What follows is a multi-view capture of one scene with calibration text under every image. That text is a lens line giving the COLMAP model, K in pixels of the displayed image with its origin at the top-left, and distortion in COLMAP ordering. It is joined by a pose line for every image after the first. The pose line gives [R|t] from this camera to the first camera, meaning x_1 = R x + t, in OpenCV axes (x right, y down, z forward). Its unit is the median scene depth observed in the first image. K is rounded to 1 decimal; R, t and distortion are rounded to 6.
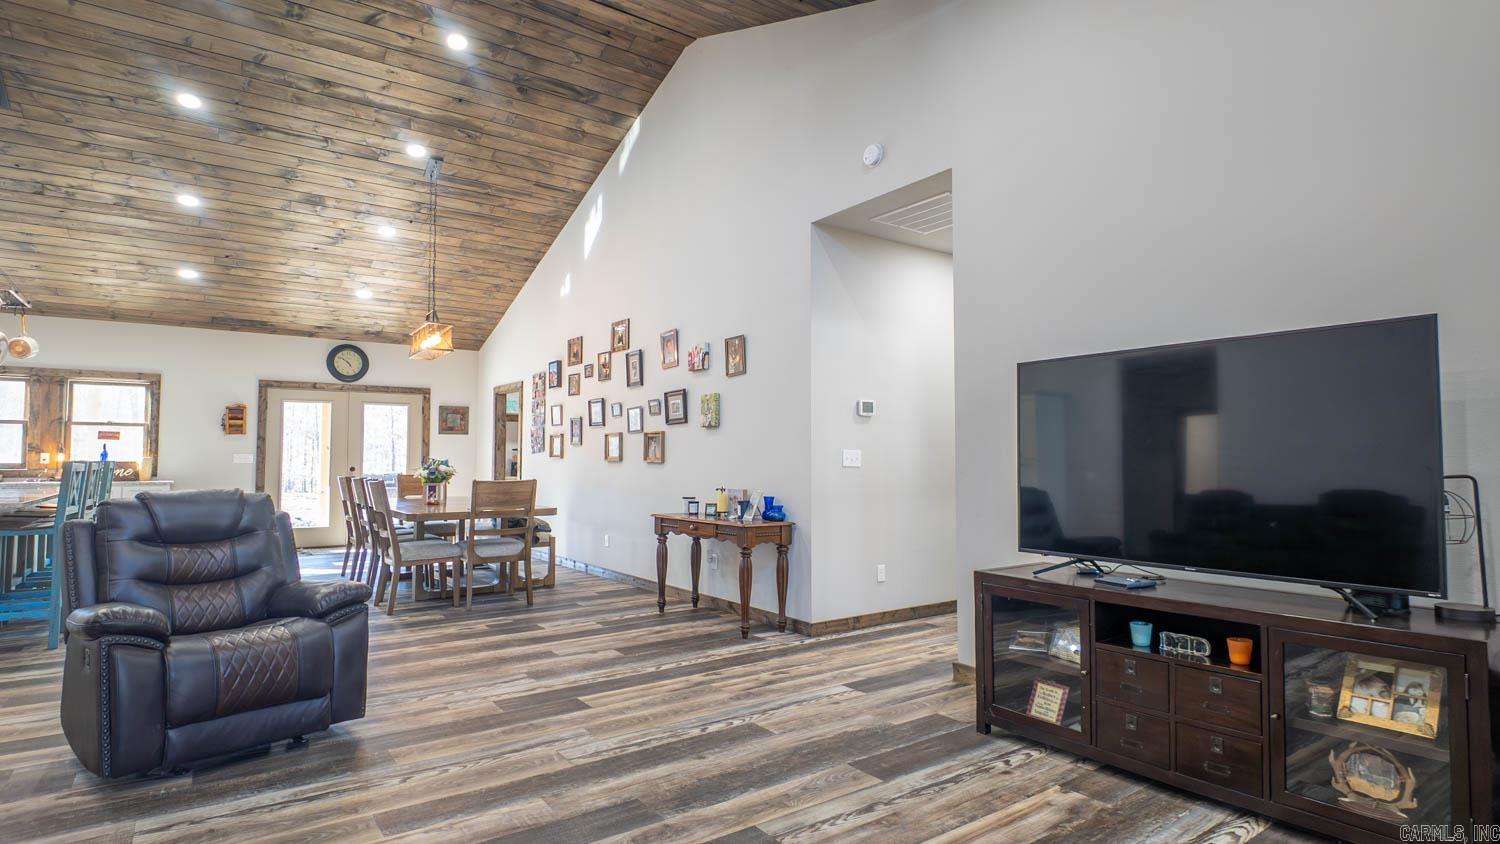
lens RADIAL K [[774.1, 0, 753.3], [0, 774.1, 419.7], [0, 0, 1]] dist [0.010078, -0.017186]
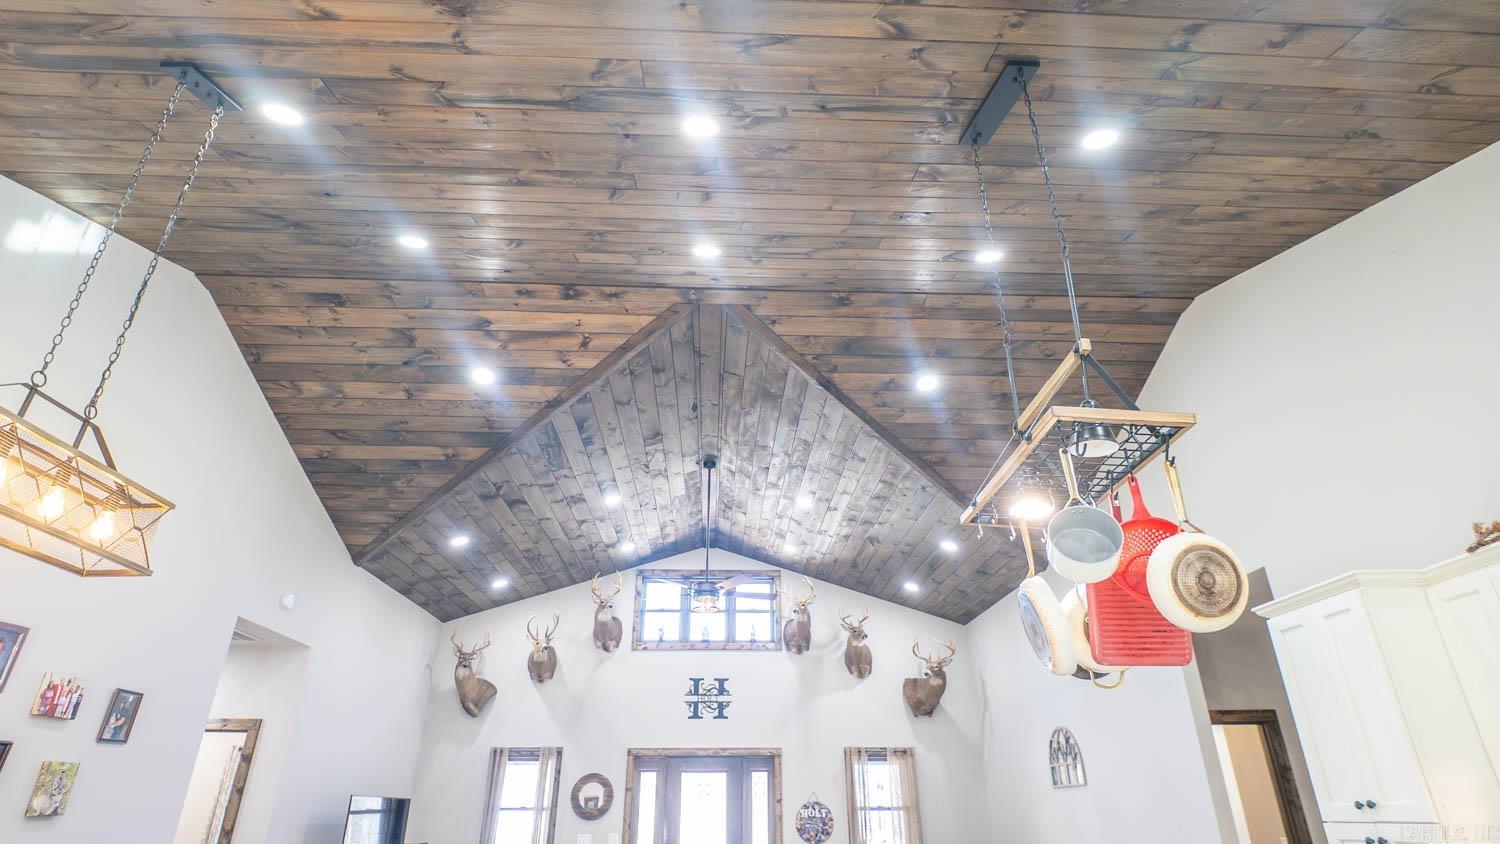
lens RADIAL K [[773.9, 0, 755.4], [0, 773.9, 418.7], [0, 0, 1]] dist [0.039992, -0.043458]
pose [[-0.841261, 0.248327, 0.480223, -0.892560], [-0.022508, 0.871409, -0.490041, 0.020529], [-0.540161, -0.423061, -0.727492, 1.195700]]
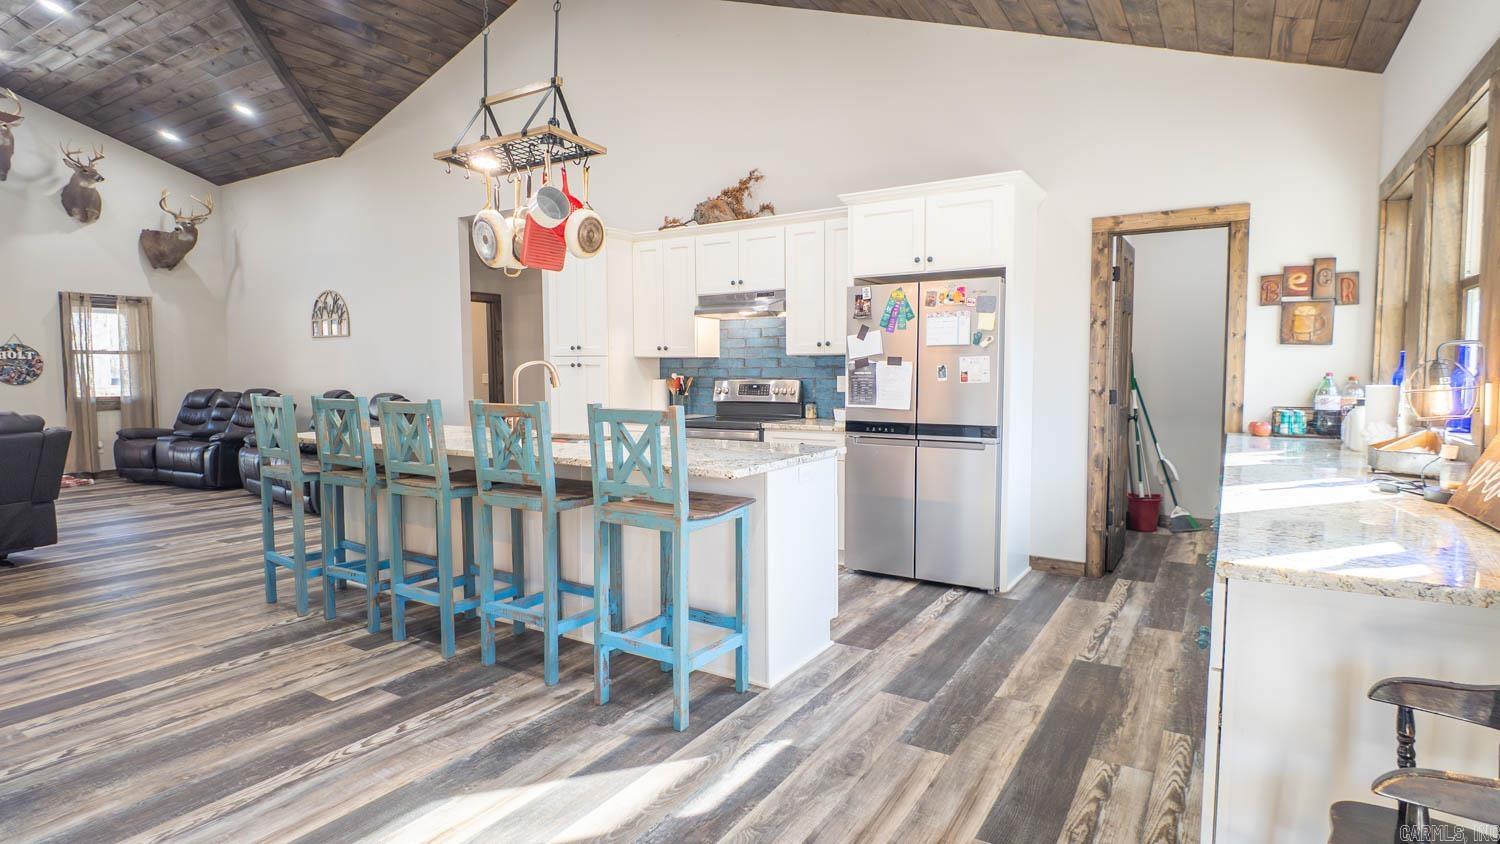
lens RADIAL K [[774.1, 0, 753.3], [0, 774.1, 419.7], [0, 0, 1]] dist [0.010078, -0.017186]
pose [[-0.923584, 0.025928, -0.382519, -0.765943], [0.020523, 0.999624, 0.018205, 0.056879], [0.382847, 0.008964, -0.923768, 1.453092]]
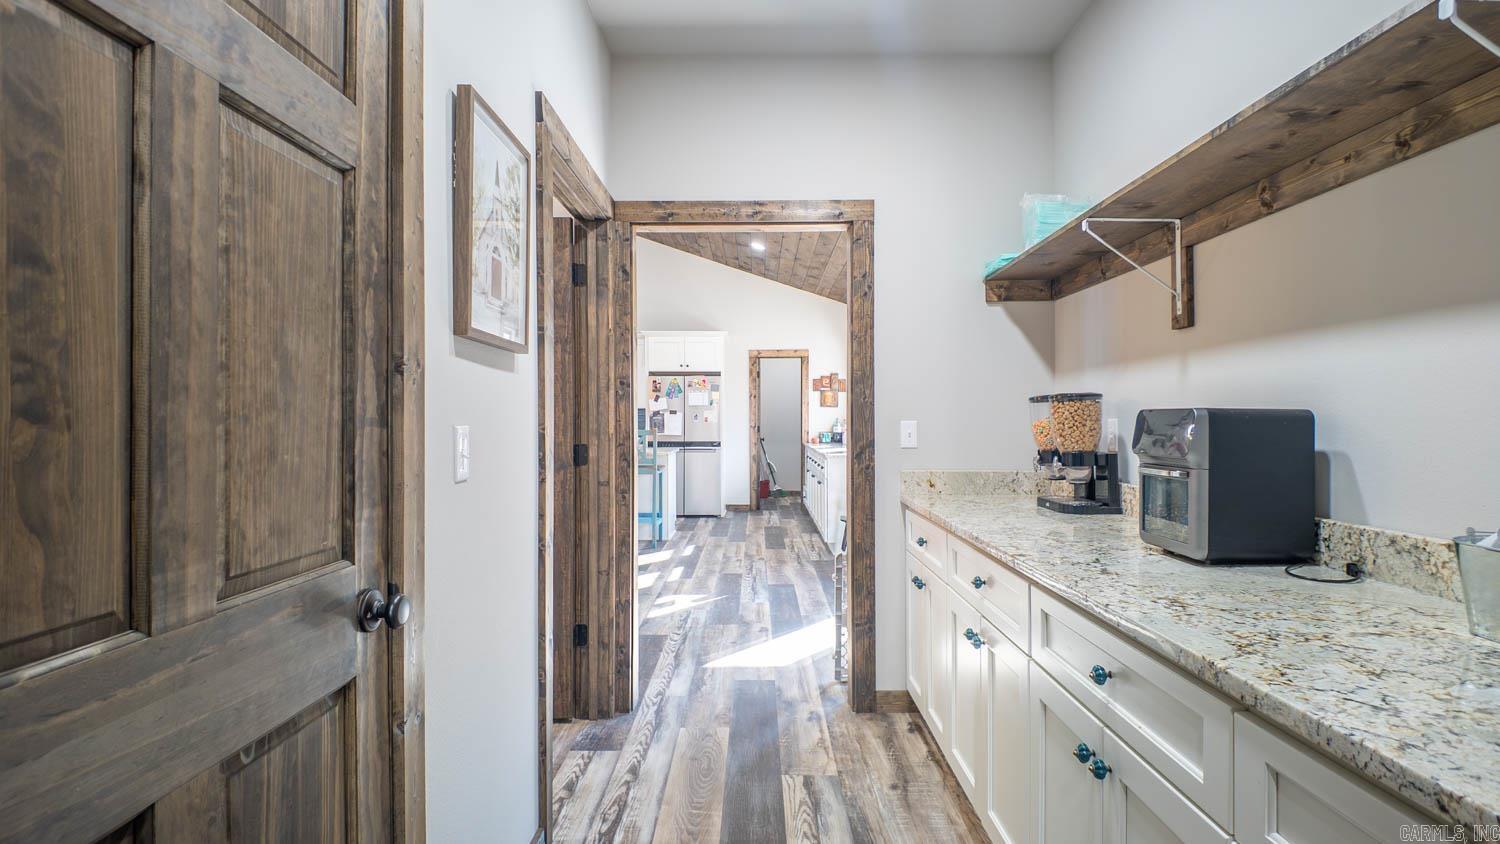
lens RADIAL K [[757.7, 0, 745.7], [0, 757.7, 421.3], [0, 0, 1]] dist [0.013875, -0.021402]
pose [[-0.597618, 0.003103, -0.801775, -0.078704], [0.037966, 0.998980, -0.024433, 0.076801], [0.800881, -0.045042, -0.597127, 1.830060]]
